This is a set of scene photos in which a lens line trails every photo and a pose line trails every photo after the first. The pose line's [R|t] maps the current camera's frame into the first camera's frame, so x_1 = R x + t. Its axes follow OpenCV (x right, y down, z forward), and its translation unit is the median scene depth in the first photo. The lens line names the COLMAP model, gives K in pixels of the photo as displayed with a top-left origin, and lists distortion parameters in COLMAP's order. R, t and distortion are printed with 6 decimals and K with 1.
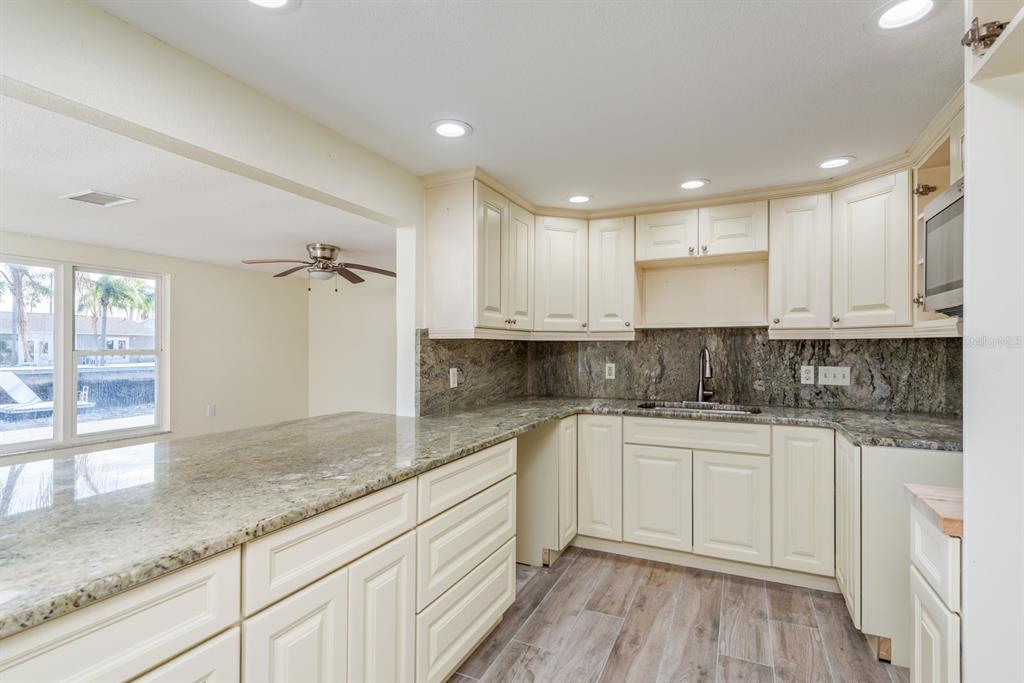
lens RADIAL K [[501.8, 0, 497.4], [0, 501.8, 351.8], [0, 0, 1]] dist [0.002227, -0.004596]
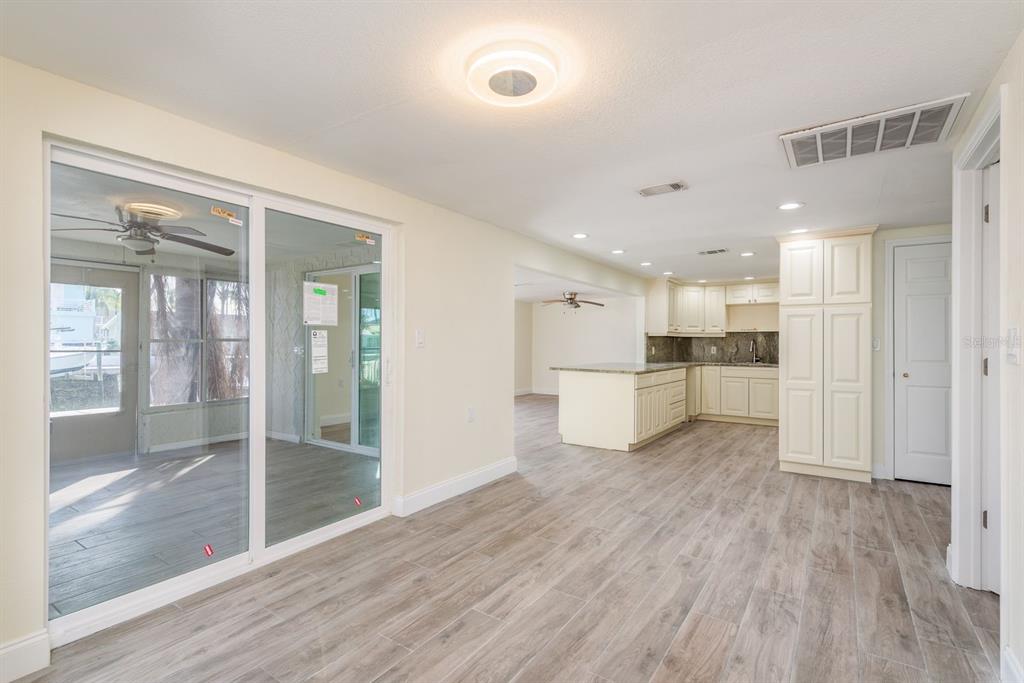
lens RADIAL K [[501.8, 0, 488.3], [0, 501.8, 343.3], [0, 0, 1]] dist [0.002227, -0.004596]
pose [[0.986855, 0.005659, -0.161511, -0.501111], [-0.007232, 0.999932, -0.009149, 0.042092], [0.161449, 0.010197, 0.986828, -1.701805]]
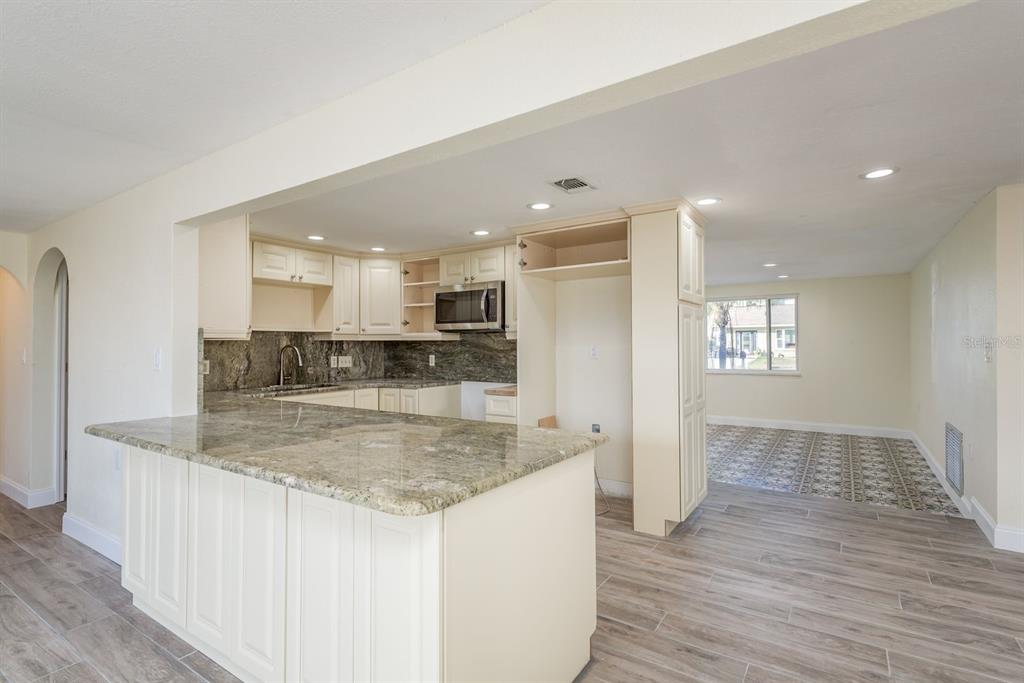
lens RADIAL K [[501.8, 0, 513.0], [0, 501.8, 338.9], [0, 0, 1]] dist [0.002227, -0.004596]
pose [[0.113181, 0.008467, 0.993538, -0.970101], [0.016549, 0.999809, -0.010406, -0.002130], [-0.993437, 0.017620, 0.113020, 0.228147]]
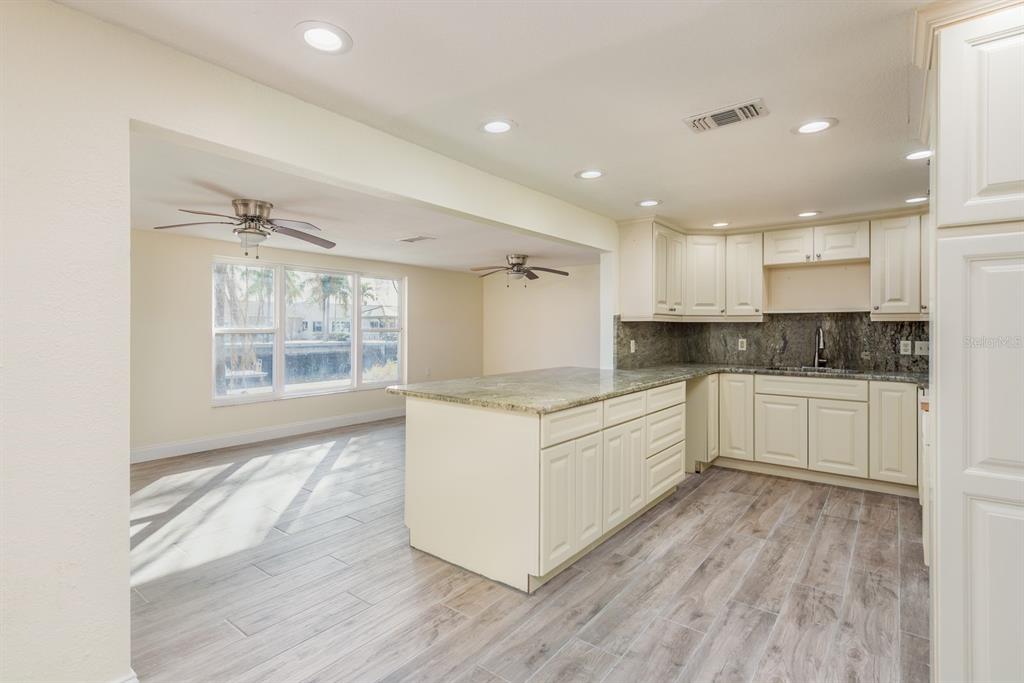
lens RADIAL K [[501.8, 0, 473.9], [0, 501.8, 329.8], [0, 0, 1]] dist [0.002227, -0.004596]
pose [[0.970400, 0.002401, -0.241493, -0.180147], [-0.003853, 0.999977, -0.005542, 0.010482], [0.241474, 0.006309, 0.970387, -0.585088]]
